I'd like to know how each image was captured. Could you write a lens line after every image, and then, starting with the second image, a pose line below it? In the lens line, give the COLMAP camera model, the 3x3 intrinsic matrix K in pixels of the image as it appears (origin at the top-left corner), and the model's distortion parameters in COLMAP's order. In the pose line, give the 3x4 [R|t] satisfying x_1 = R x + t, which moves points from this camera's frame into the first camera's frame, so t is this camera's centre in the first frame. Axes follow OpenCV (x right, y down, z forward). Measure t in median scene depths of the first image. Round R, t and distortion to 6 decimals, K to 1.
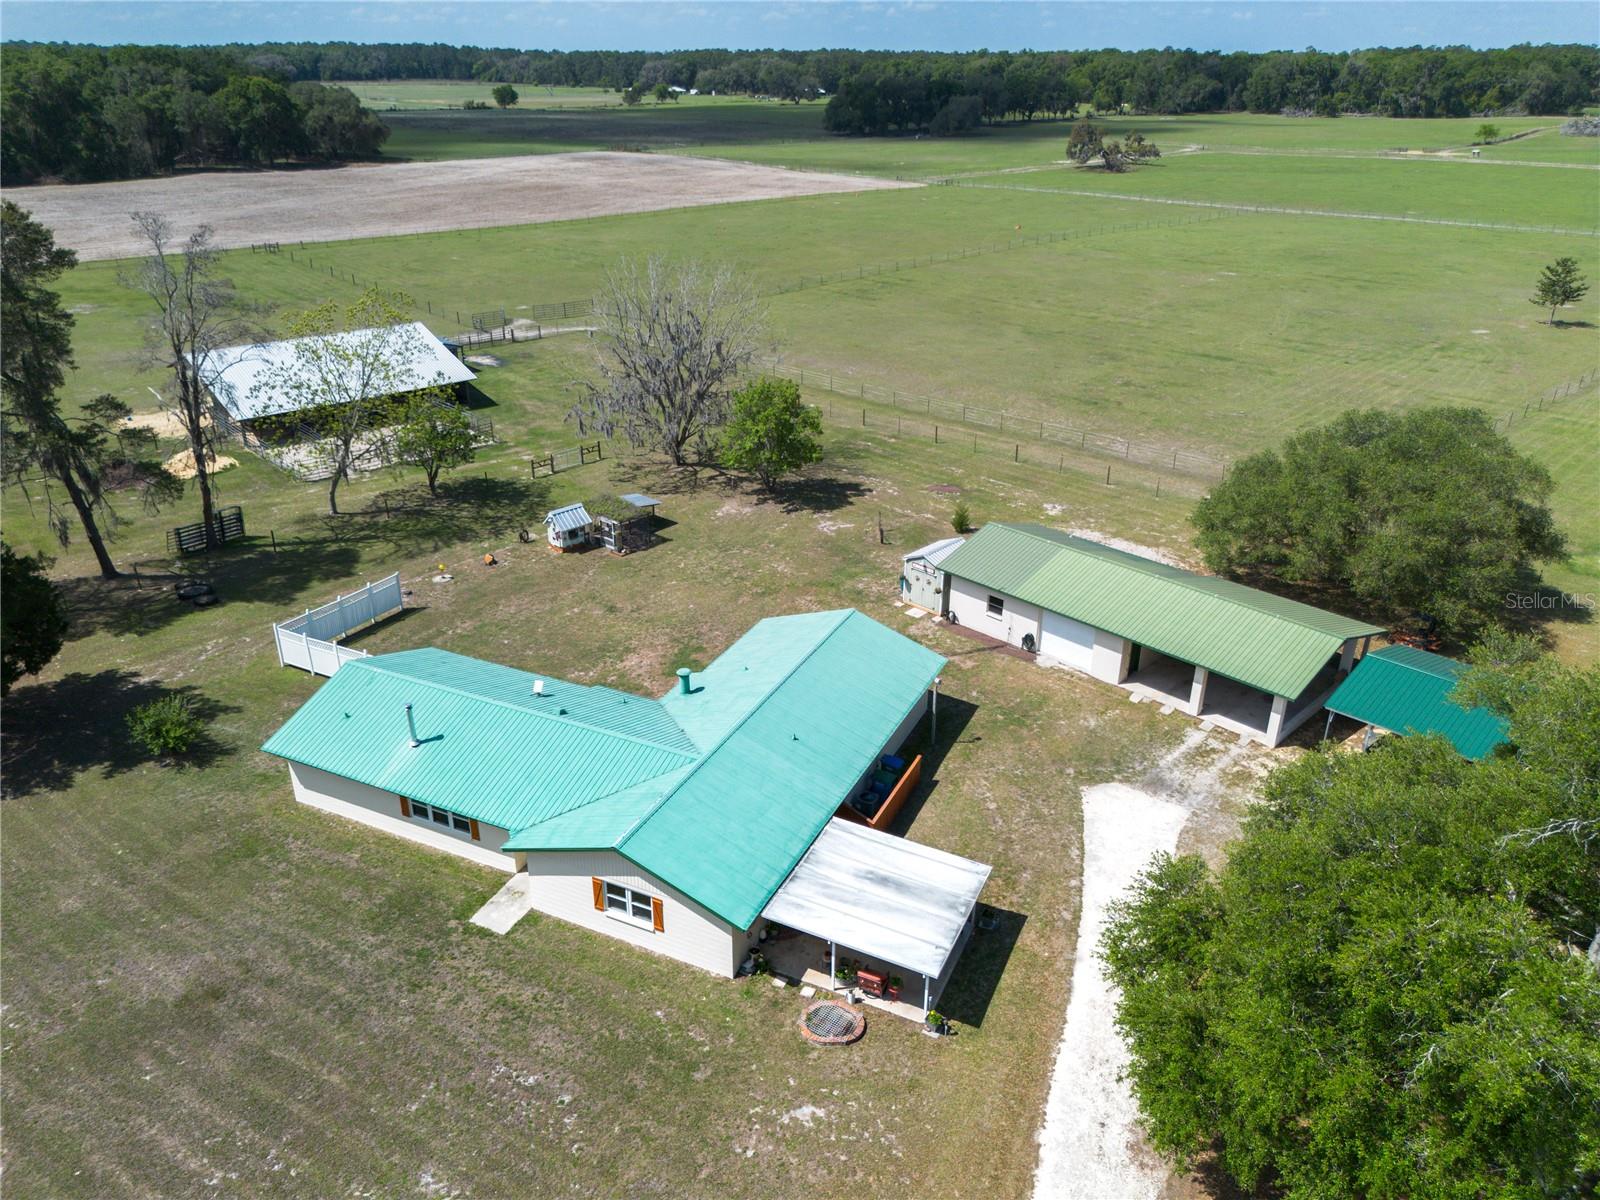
lens RADIAL K [[1134.4, 0, 800.1], [0, 1134.4, 600.0], [0, 0, 1]] dist [0.061110, -0.055556]
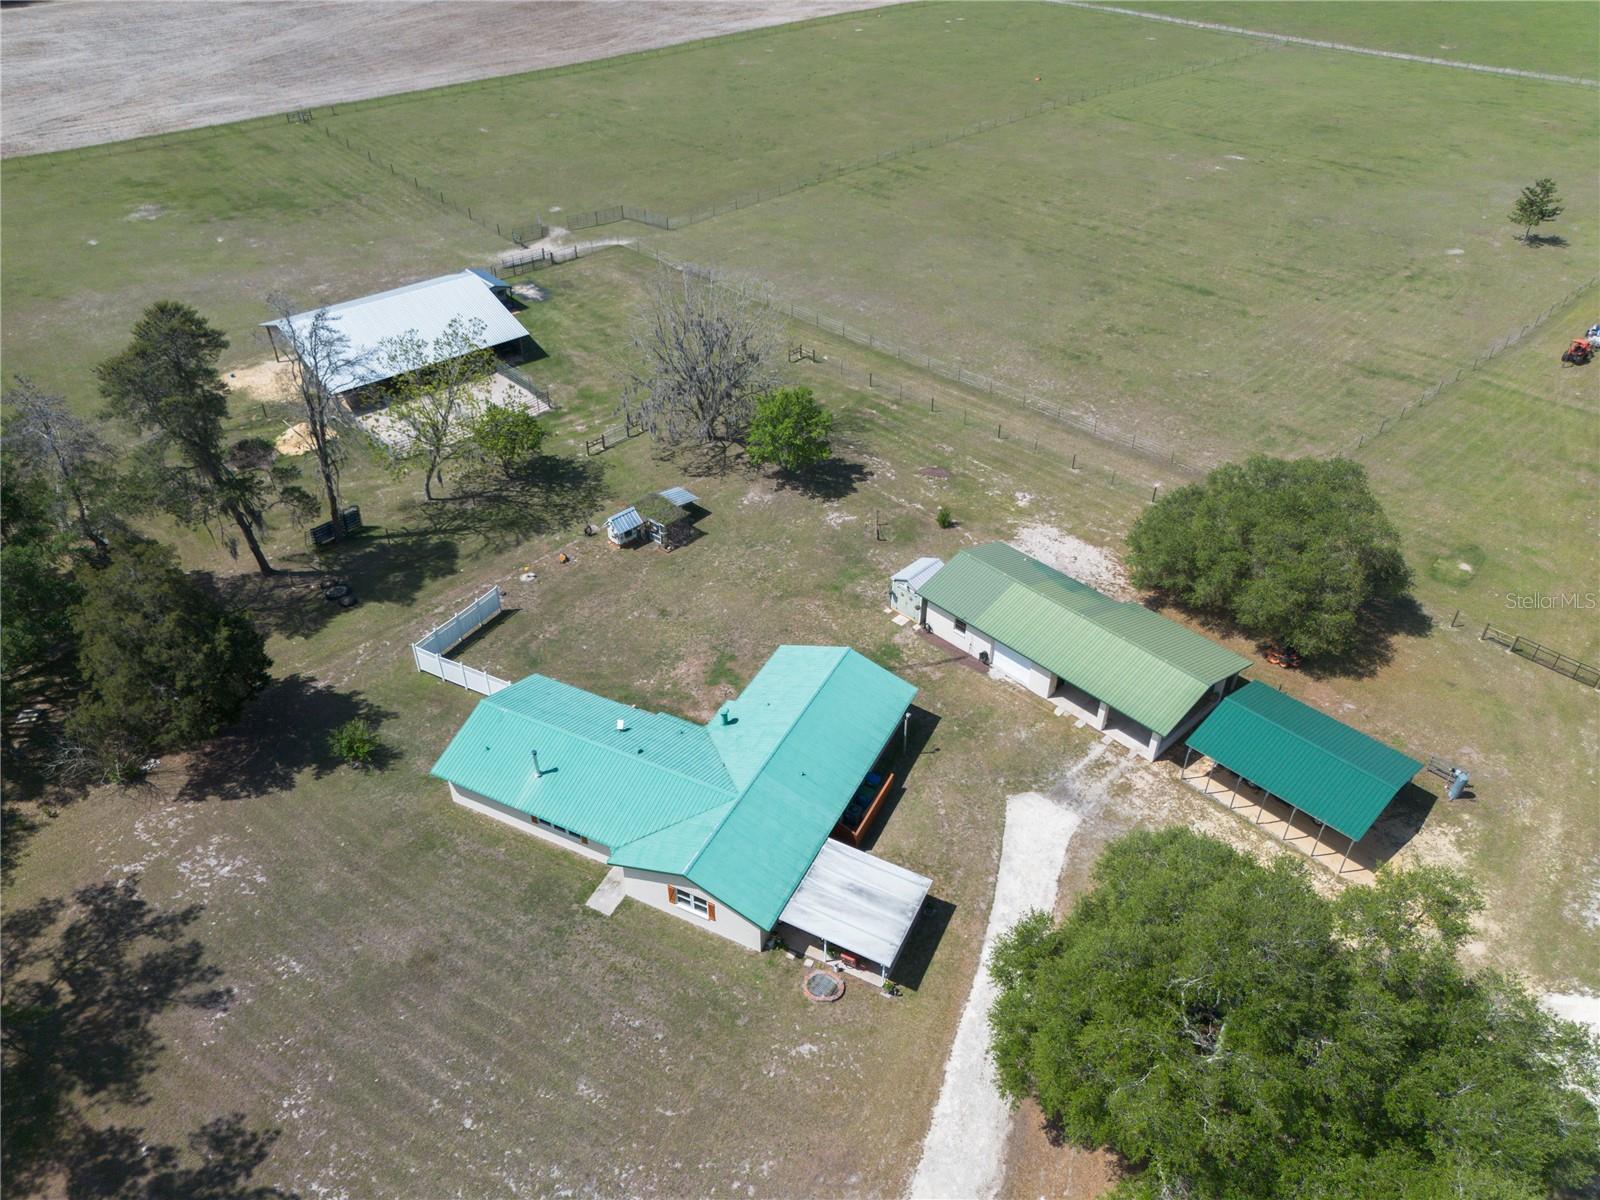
lens RADIAL K [[1134.4, 0, 800.0], [0, 1134.4, 601.1], [0, 0, 1]] dist [0.061110, -0.055556]
pose [[0.999830, 0.009277, -0.015934, 0.009166], [-0.005844, 0.979087, 0.203358, -0.277511], [0.017487, -0.203231, 0.978975, -0.256896]]
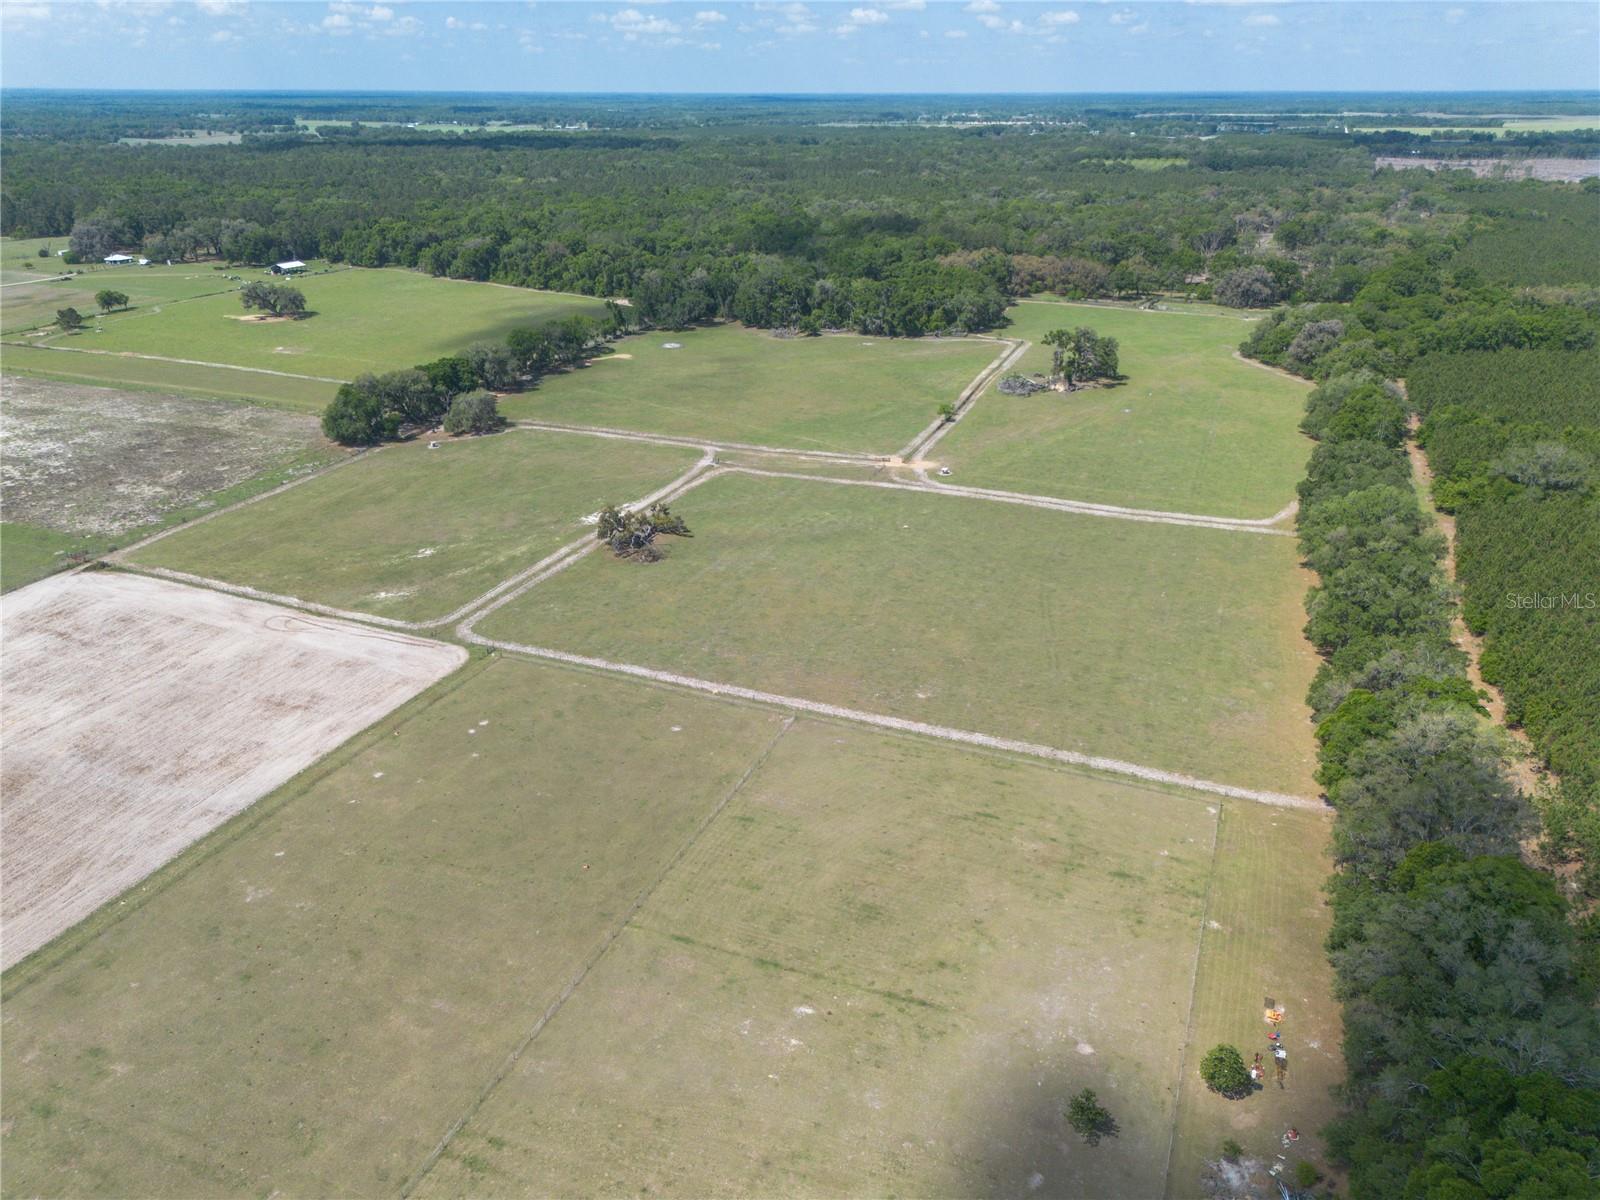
lens RADIAL K [[1134.4, 0, 801.4], [0, 1134.4, 594.9], [0, 0, 1]] dist [0.061110, -0.055556]
pose [[0.917598, -0.163388, 0.362378, 0.143464], [0.171424, 0.985145, 0.010107, -1.812086], [-0.358647, 0.052846, 0.931976, 0.007230]]
